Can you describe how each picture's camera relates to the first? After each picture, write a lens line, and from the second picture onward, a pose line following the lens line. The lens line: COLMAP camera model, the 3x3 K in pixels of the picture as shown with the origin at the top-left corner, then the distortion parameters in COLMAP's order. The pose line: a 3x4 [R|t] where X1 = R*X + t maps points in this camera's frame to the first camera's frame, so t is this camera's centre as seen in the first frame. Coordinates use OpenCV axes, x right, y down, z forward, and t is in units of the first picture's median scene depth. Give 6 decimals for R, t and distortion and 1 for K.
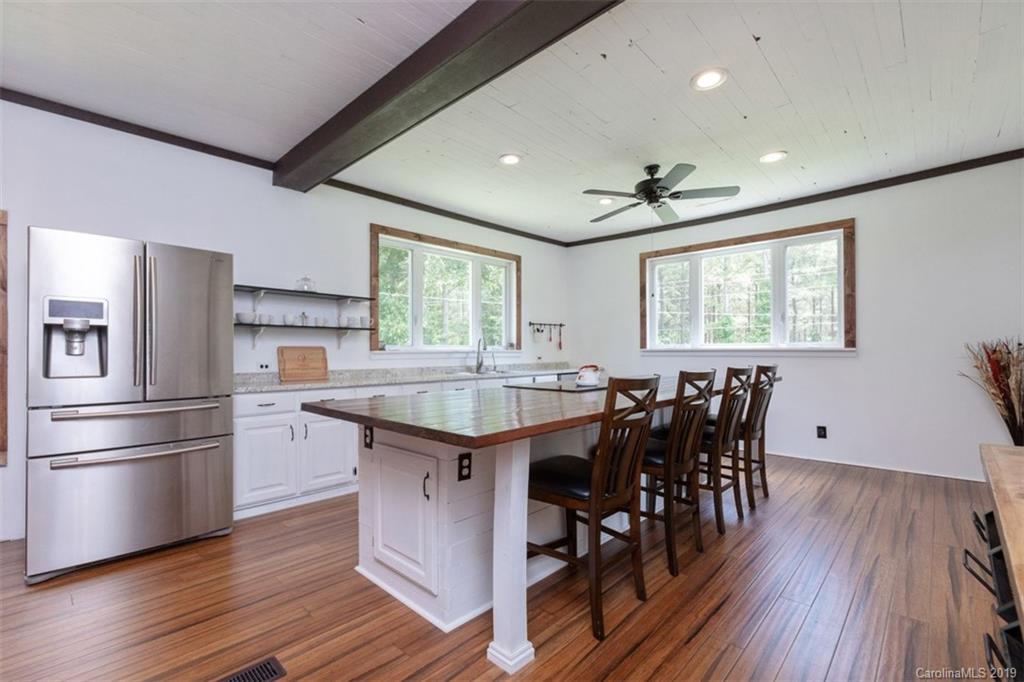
lens RADIAL K [[458.3, 0, 490.5], [0, 458.3, 348.7], [0, 0, 1]] dist [-0.001778, 0.002988]
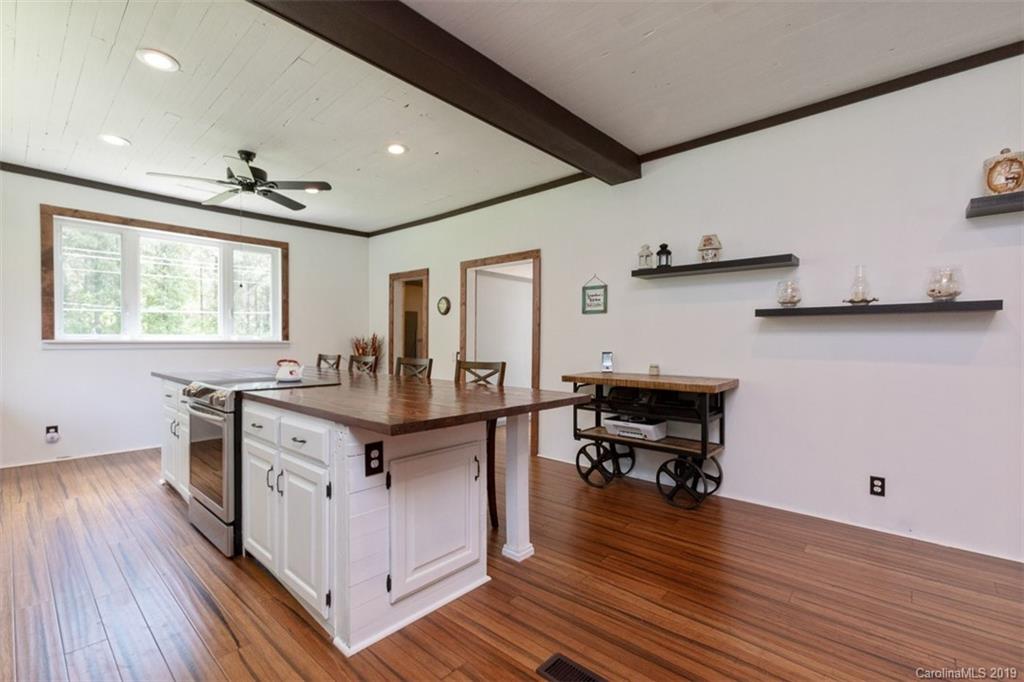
lens RADIAL K [[458.3, 0, 503.2], [0, 458.3, 340.2], [0, 0, 1]] dist [-0.001778, 0.002988]
pose [[-0.049417, 0.001958, 0.998776, -0.488654], [-0.005063, 0.999985, -0.002210, -0.001974], [-0.998765, -0.005166, -0.049406, 0.387944]]
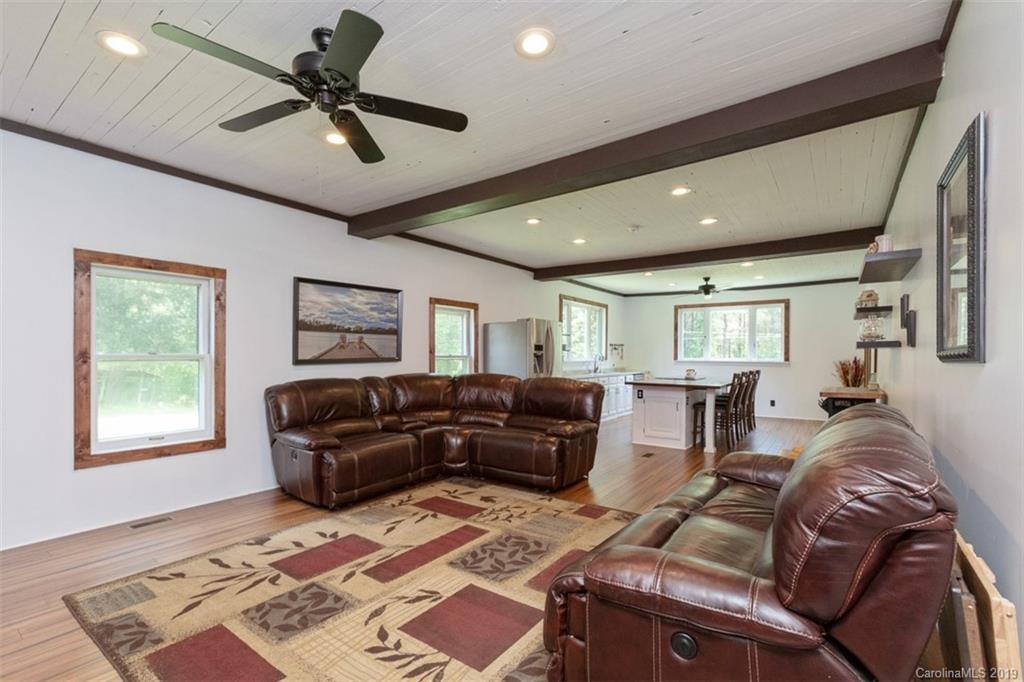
lens RADIAL K [[458.3, 0, 496.9], [0, 458.3, 358.2], [0, 0, 1]] dist [-0.001778, 0.002988]
pose [[0.989387, 0.007184, 0.145126, -0.702797], [-0.008828, 0.999904, 0.010690, -0.023770], [-0.145035, -0.011857, 0.989355, -0.742567]]
